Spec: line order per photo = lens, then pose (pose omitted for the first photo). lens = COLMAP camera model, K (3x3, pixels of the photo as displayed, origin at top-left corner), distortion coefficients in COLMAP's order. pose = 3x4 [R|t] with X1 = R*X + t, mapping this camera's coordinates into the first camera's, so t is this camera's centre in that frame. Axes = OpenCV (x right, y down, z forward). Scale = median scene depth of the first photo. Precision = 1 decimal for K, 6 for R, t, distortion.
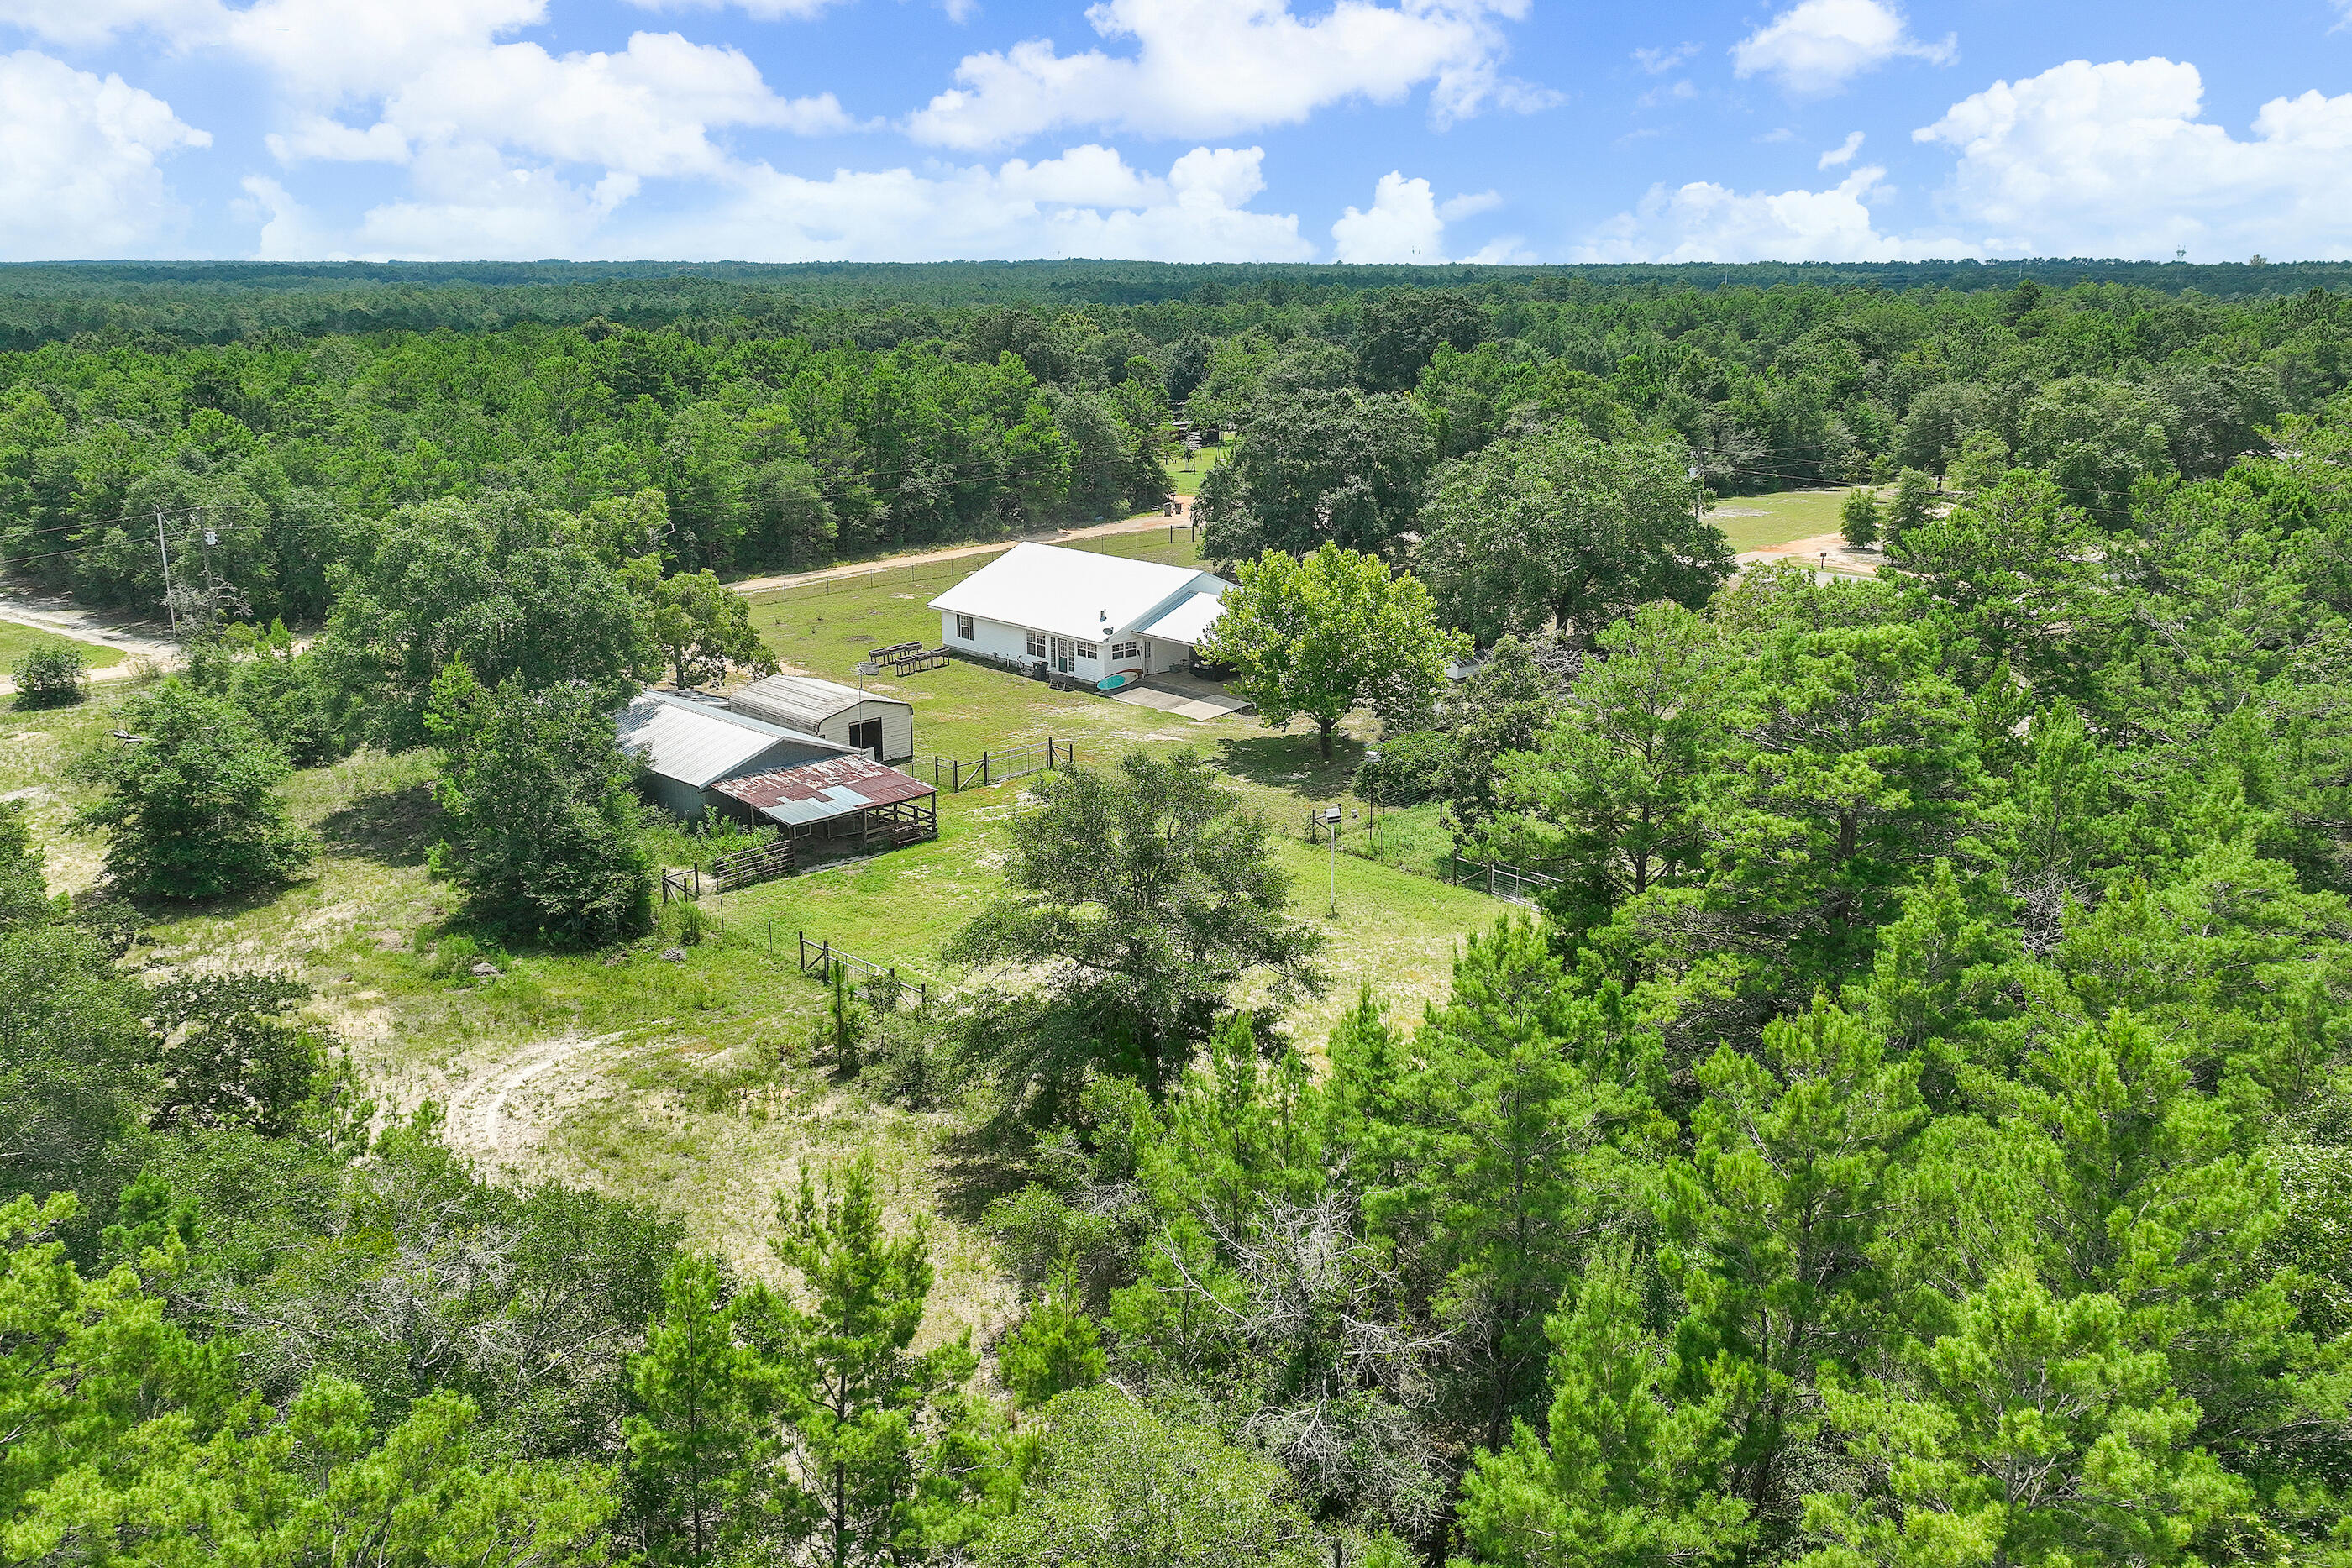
lens RADIAL K [[1956.8, 0, 1184.1], [0, 1956.8, 781.2], [0, 0, 1]] dist [0.006185, -0.009176]
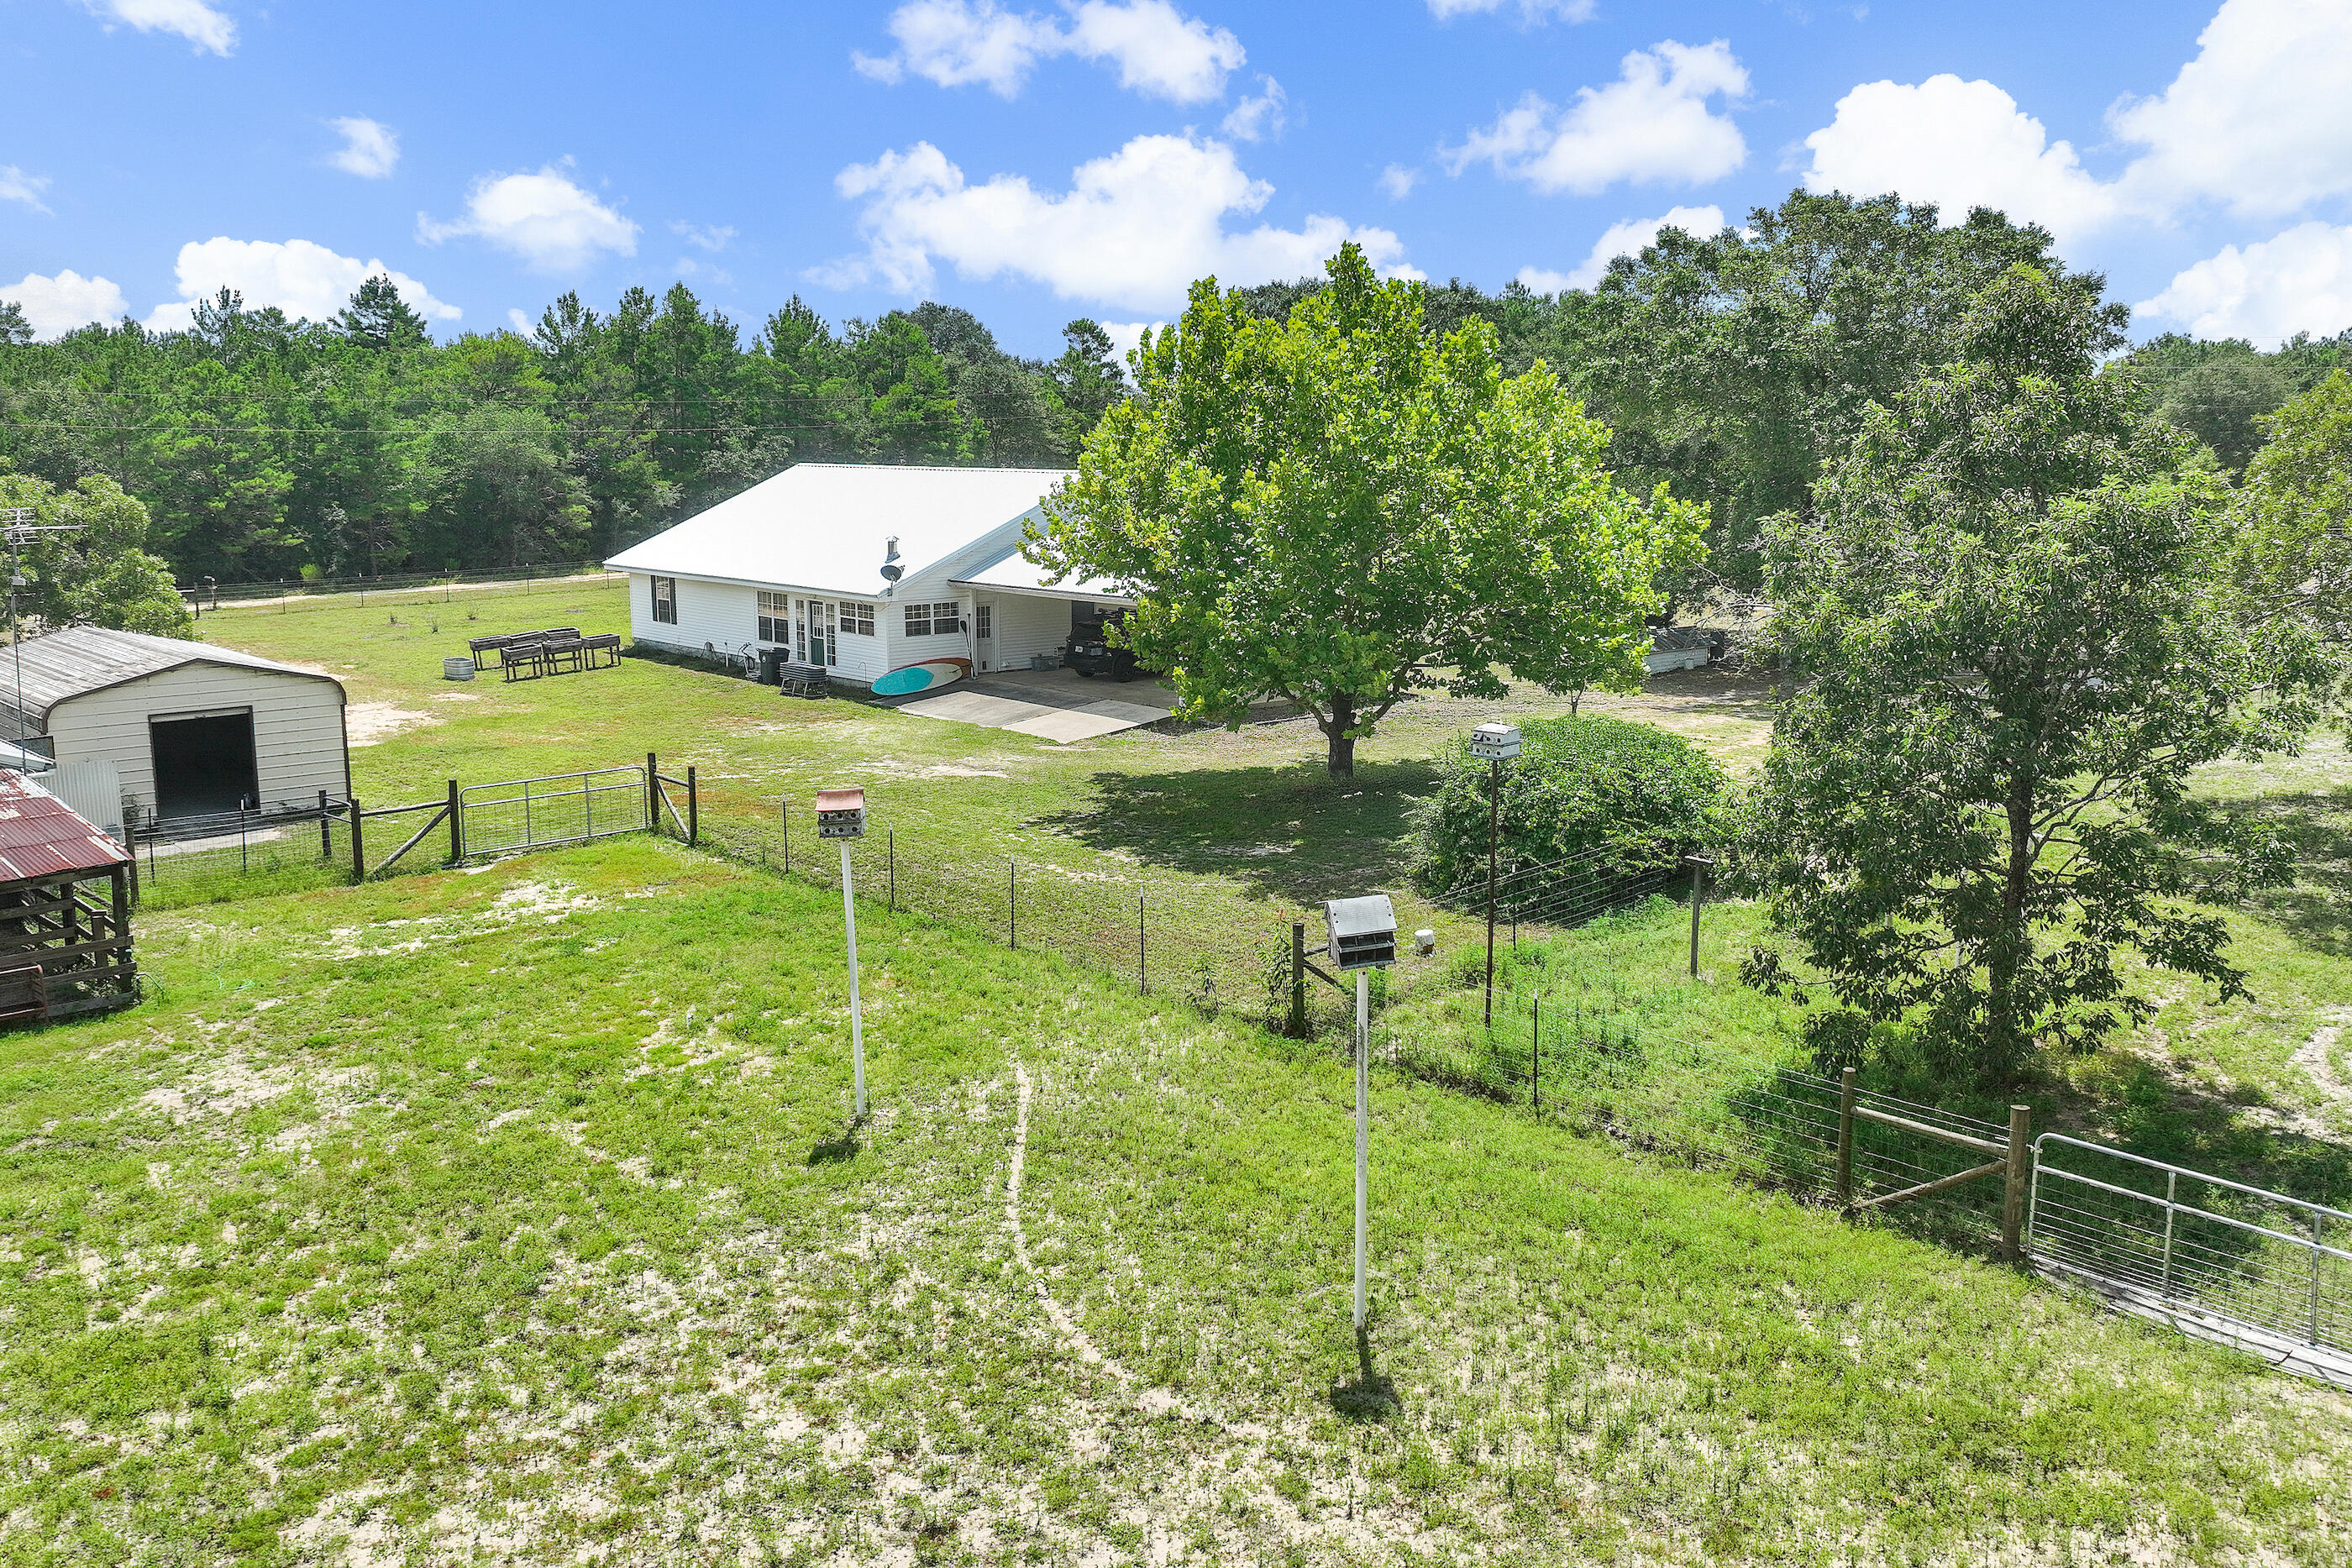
lens RADIAL K [[1956.8, 0, 1184.1], [0, 1956.8, 781.2], [0, 0, 1]] dist [0.006185, -0.009176]
pose [[0.999927, 0.004276, -0.011276, 0.038978], [-0.005144, 0.996935, -0.078067, 0.012175], [0.010908, 0.078119, 0.996884, 0.520571]]
